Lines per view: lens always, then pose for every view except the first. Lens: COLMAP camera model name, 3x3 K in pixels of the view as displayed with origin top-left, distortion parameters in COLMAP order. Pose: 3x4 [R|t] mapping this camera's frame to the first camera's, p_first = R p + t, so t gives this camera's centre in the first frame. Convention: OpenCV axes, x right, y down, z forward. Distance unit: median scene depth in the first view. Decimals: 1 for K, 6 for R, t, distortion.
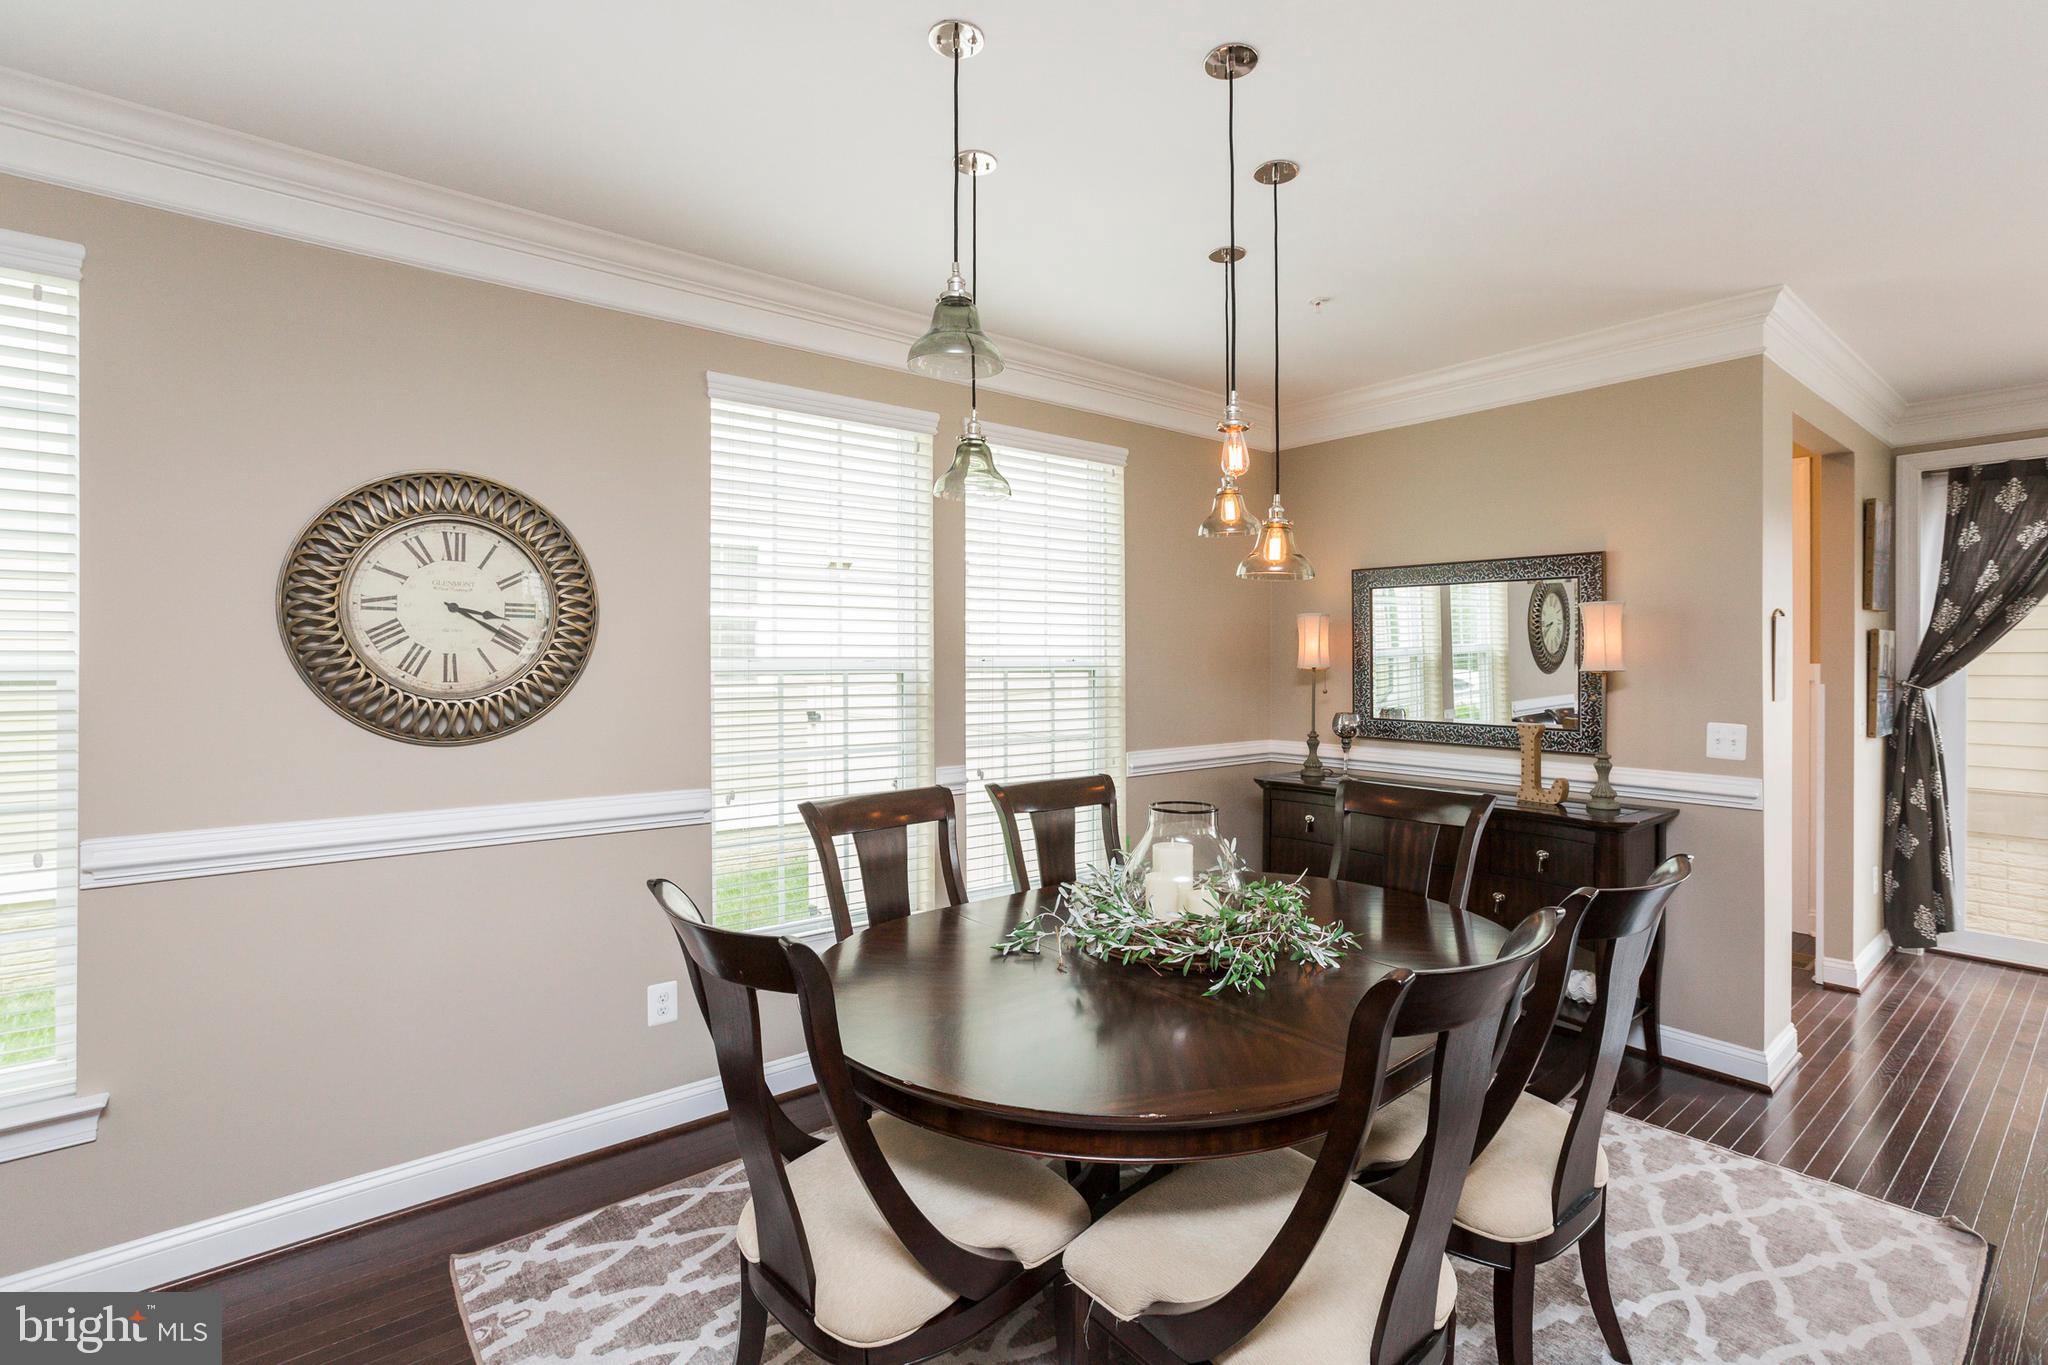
lens RADIAL K [[936.2, 0, 1032.2], [0, 936.2, 665.4], [0, 0, 1]] dist [-0.011418, 0.007836]
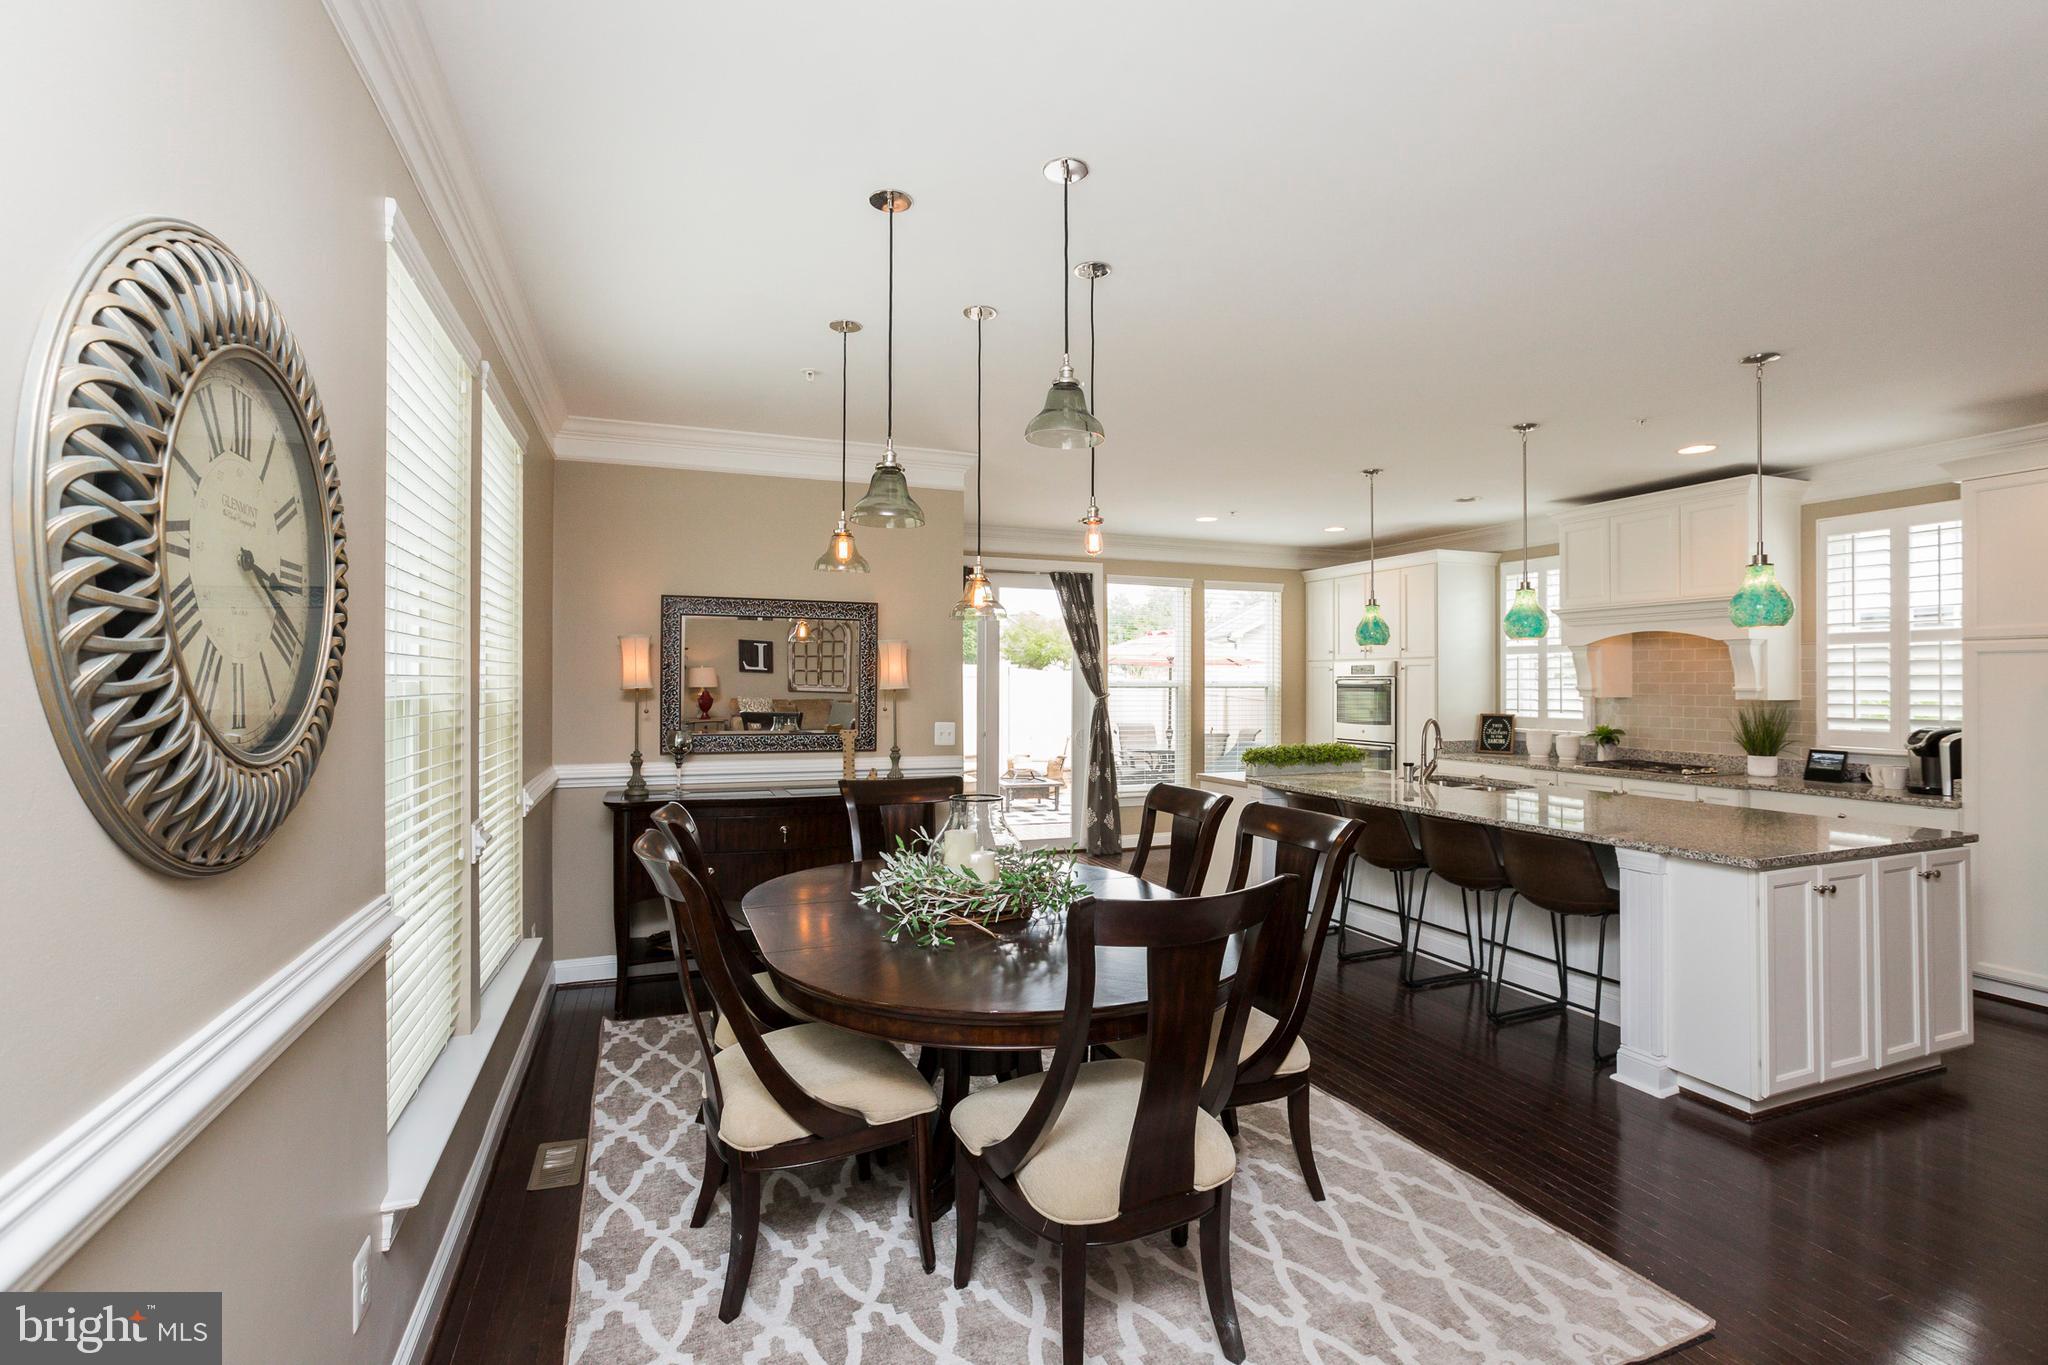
lens RADIAL K [[936.2, 0, 1056.8], [0, 936.2, 674.4], [0, 0, 1]] dist [-0.011418, 0.007836]
pose [[0.286918, 0.009557, 0.957907, -0.688623], [0.003107, 0.999936, -0.010907, 0.000027], [-0.957950, 0.006106, 0.286870, 0.359564]]
